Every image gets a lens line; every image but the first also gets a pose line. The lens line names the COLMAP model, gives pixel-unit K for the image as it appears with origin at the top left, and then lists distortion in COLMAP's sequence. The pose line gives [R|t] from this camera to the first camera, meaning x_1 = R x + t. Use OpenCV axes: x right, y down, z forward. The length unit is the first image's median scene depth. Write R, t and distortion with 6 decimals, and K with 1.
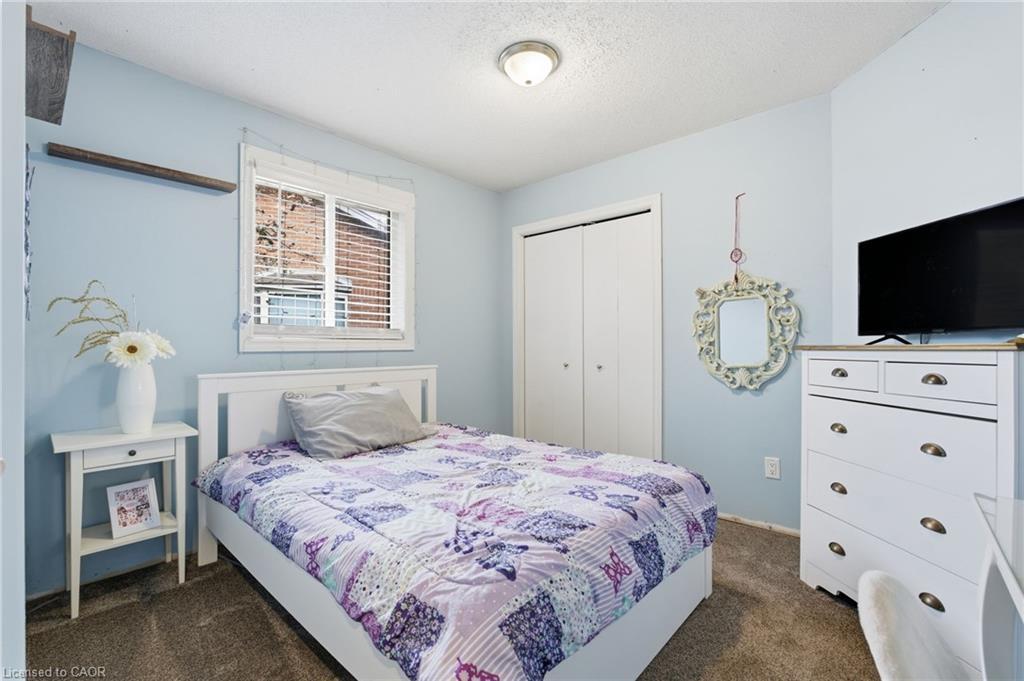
lens RADIAL K [[449.7, 0, 512.3], [0, 449.7, 338.4], [0, 0, 1]] dist [-0.011824, 0.001594]
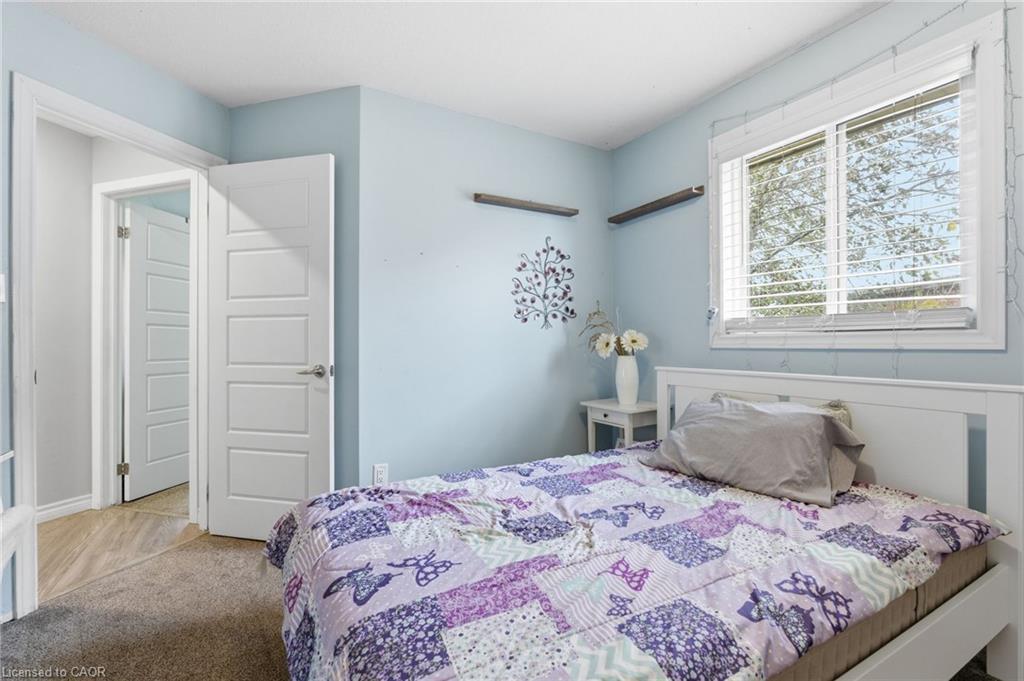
lens RADIAL K [[449.7, 0, 512.3], [0, 449.7, 338.4], [0, 0, 1]] dist [-0.011824, 0.001594]
pose [[-0.309300, -0.009856, -0.950913, 0.522097], [0.020113, 0.999655, -0.016903, 0.016599], [0.950752, -0.024354, -0.308995, 0.928675]]
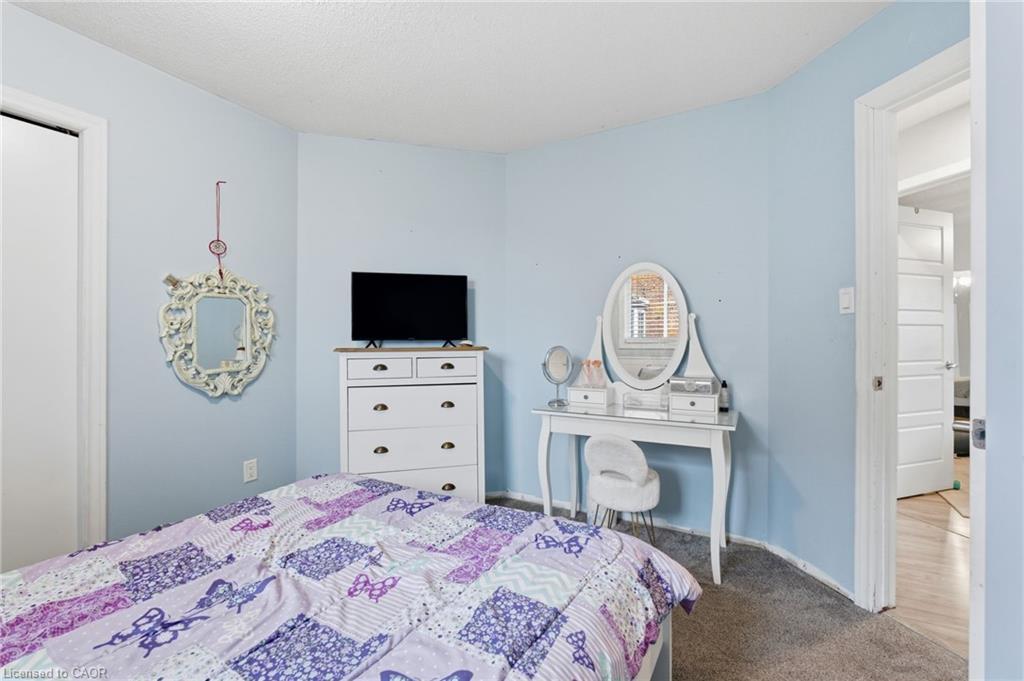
lens RADIAL K [[449.7, 0, 512.3], [0, 449.7, 338.4], [0, 0, 1]] dist [-0.011824, 0.001594]
pose [[-0.220530, 0.009730, 0.975332, -0.559372], [-0.015729, 0.999785, -0.013531, -0.001287], [-0.975253, -0.018325, -0.220329, 0.695965]]
